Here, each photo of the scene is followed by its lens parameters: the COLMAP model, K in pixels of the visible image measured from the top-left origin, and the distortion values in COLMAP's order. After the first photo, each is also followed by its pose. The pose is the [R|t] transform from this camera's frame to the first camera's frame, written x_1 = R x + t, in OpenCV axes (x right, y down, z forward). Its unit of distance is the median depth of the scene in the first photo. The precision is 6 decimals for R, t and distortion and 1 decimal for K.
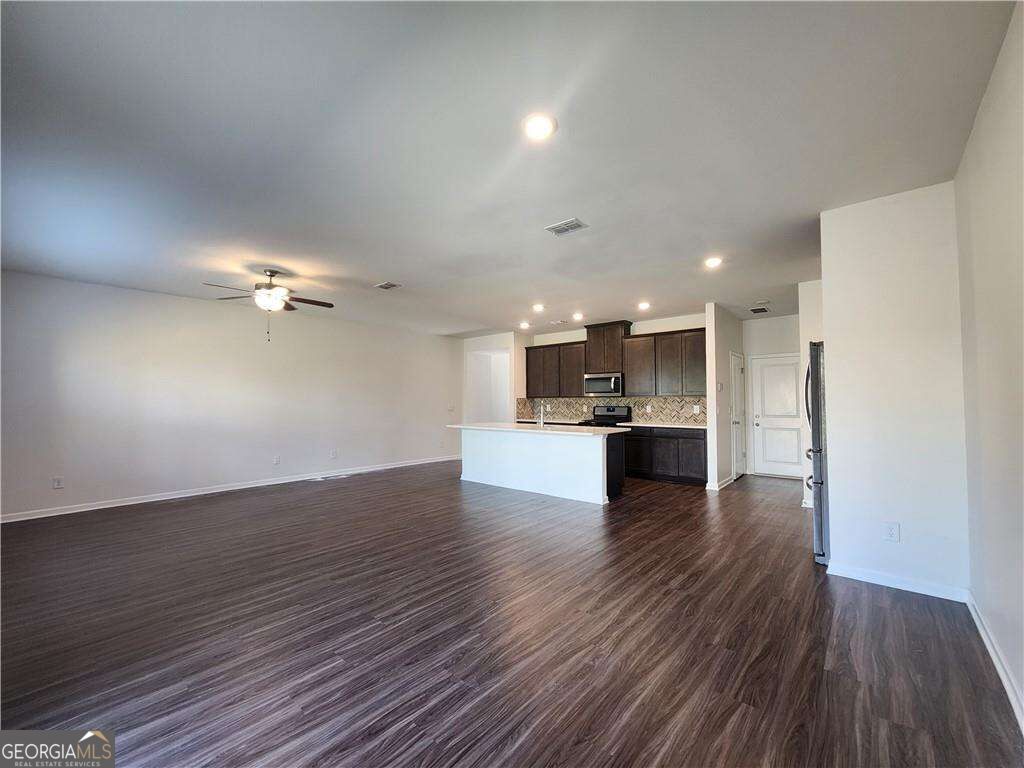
lens RADIAL K [[420.4, 0, 509.8], [0, 420.4, 387.2], [0, 0, 1]] dist [0.019357, -0.000047]
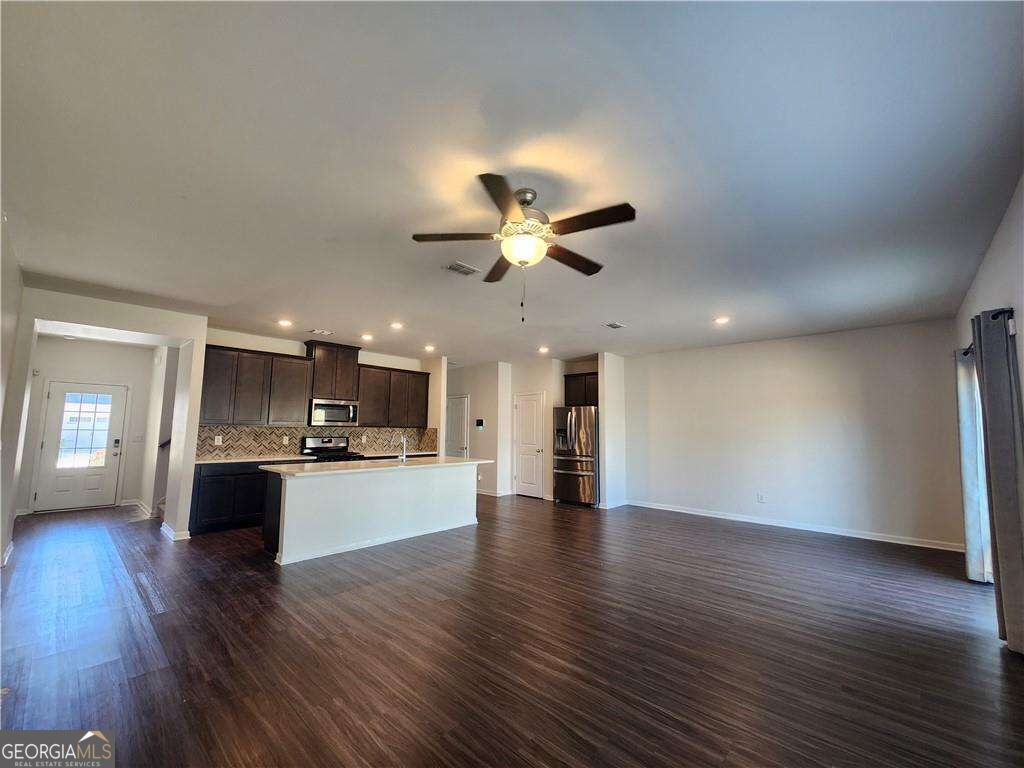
lens RADIAL K [[420.4, 0, 509.8], [0, 420.4, 387.2], [0, 0, 1]] dist [0.019357, -0.000047]
pose [[0.041676, 0.107572, 0.993323, -0.672958], [-0.041806, 0.993504, -0.105838, 0.020260], [-0.998256, -0.037116, 0.045902, 0.609468]]
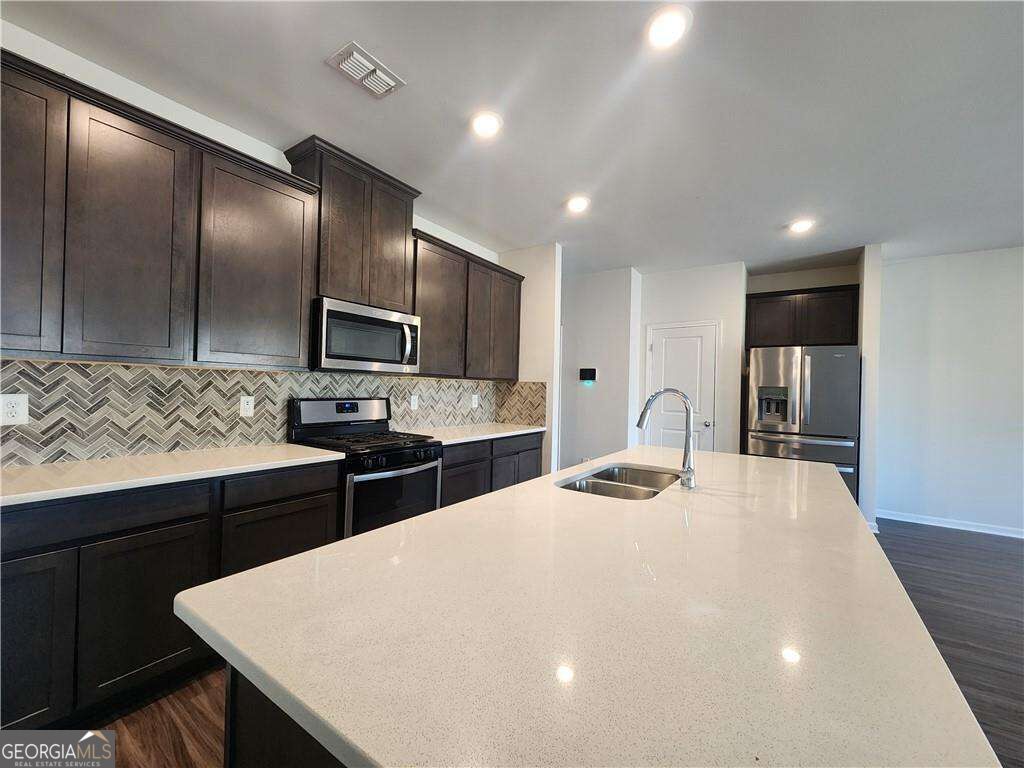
lens RADIAL K [[420.4, 0, 509.8], [0, 420.4, 387.2], [0, 0, 1]] dist [0.019357, -0.000047]
pose [[-0.107778, 0.003165, 0.994170, -0.155692], [-0.056577, 0.998355, -0.009312, 0.032740], [-0.992564, -0.057250, -0.107422, 0.945209]]
